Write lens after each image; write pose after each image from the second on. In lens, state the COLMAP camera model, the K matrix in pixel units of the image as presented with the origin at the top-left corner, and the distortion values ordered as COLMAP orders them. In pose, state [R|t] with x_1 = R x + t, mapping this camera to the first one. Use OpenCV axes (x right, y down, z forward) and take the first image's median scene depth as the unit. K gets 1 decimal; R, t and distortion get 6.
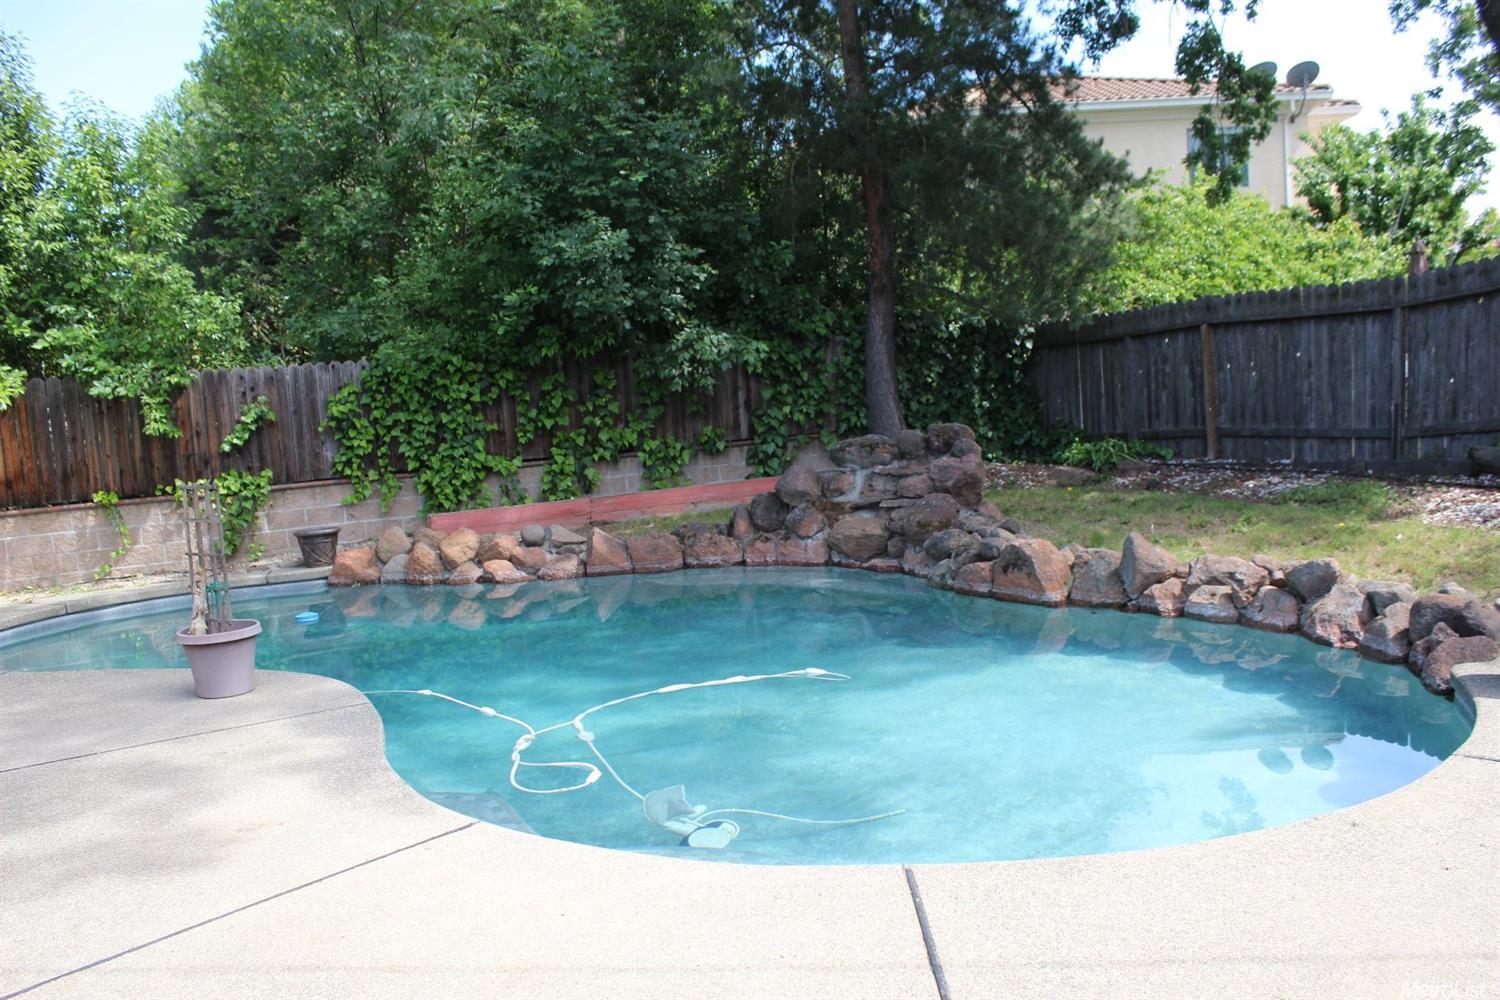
lens RADIAL K [[1248.8, 0, 755.5], [0, 1248.8, 524.8], [0, 0, 1]] dist [-0.171956, 0.171112]
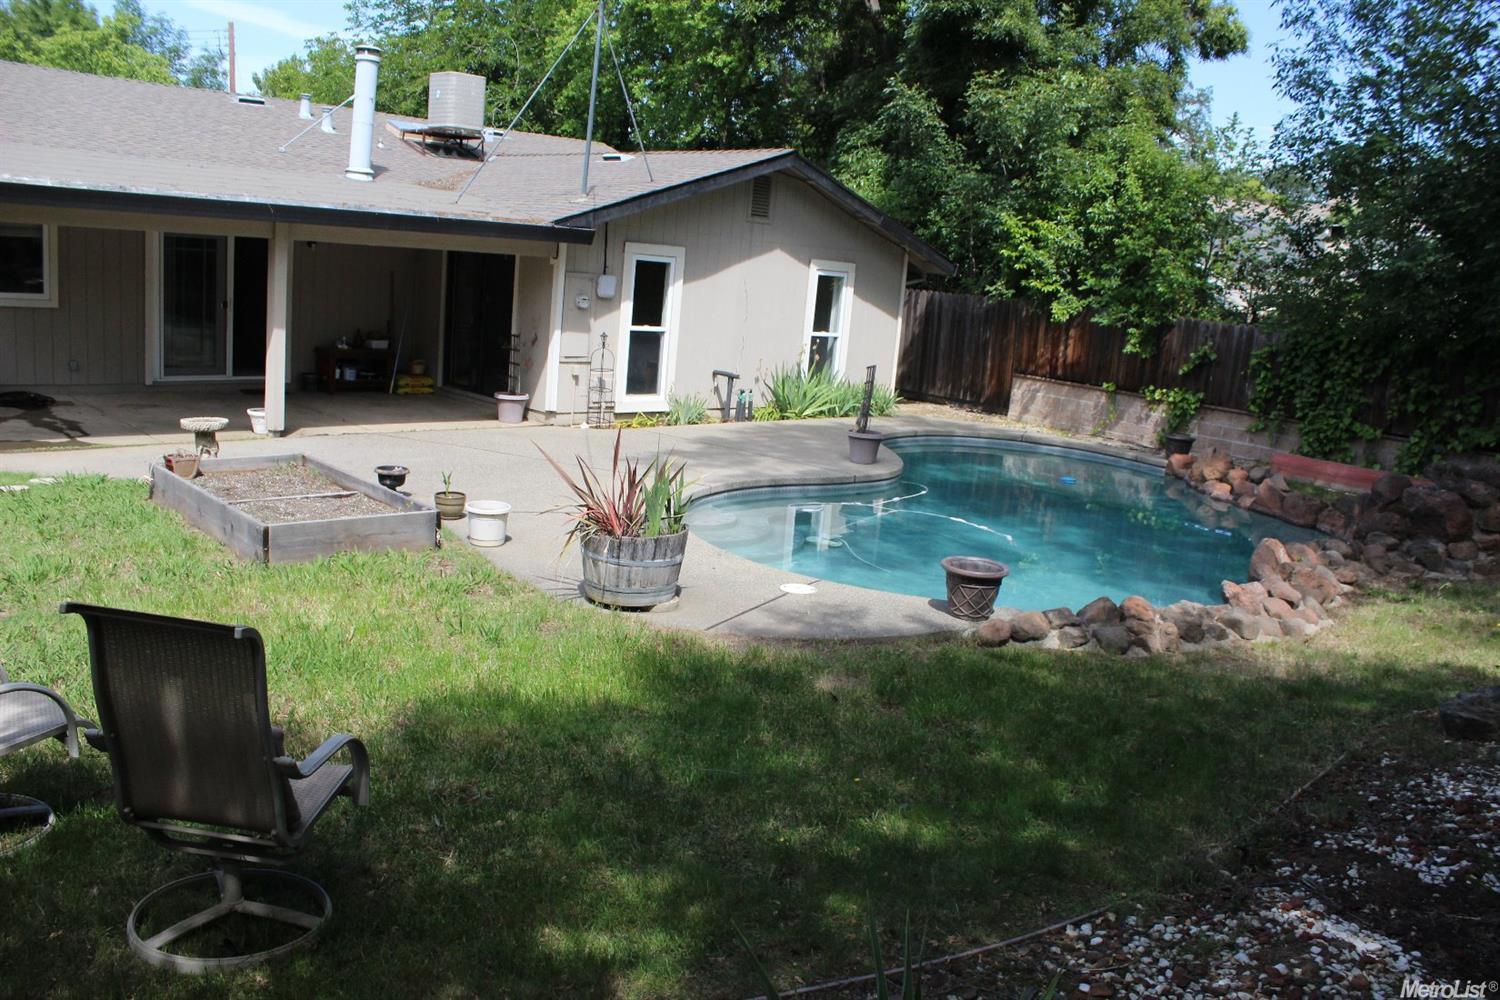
lens RADIAL K [[1248.8, 0, 755.5], [0, 1248.8, 524.8], [0, 0, 1]] dist [-0.171956, 0.171112]
pose [[0.266913, 0.286797, -0.920057, 0.786698], [-0.213922, 0.948507, 0.233606, -0.115227], [0.939678, 0.134468, 0.314522, 0.069374]]
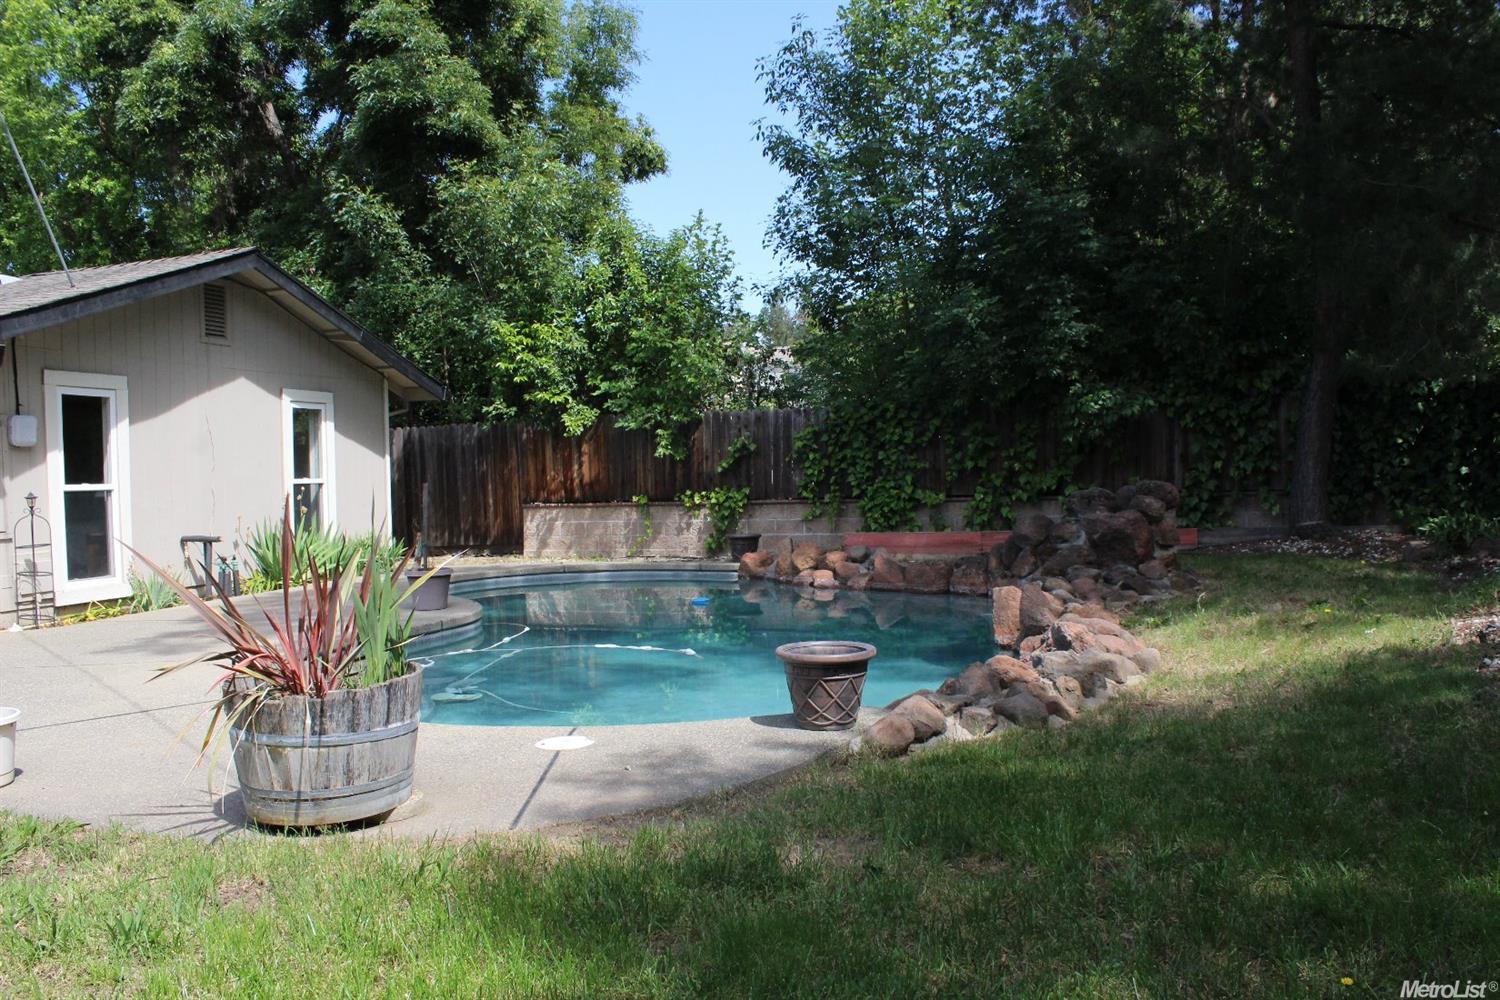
lens RADIAL K [[1248.8, 0, 755.5], [0, 1248.8, 524.8], [0, 0, 1]] dist [-0.171956, 0.171112]
pose [[0.704127, 0.078803, -0.705688, 0.530908], [-0.101192, 0.994815, 0.010121, -0.019021], [0.702827, 0.064283, 0.708450, 0.052042]]
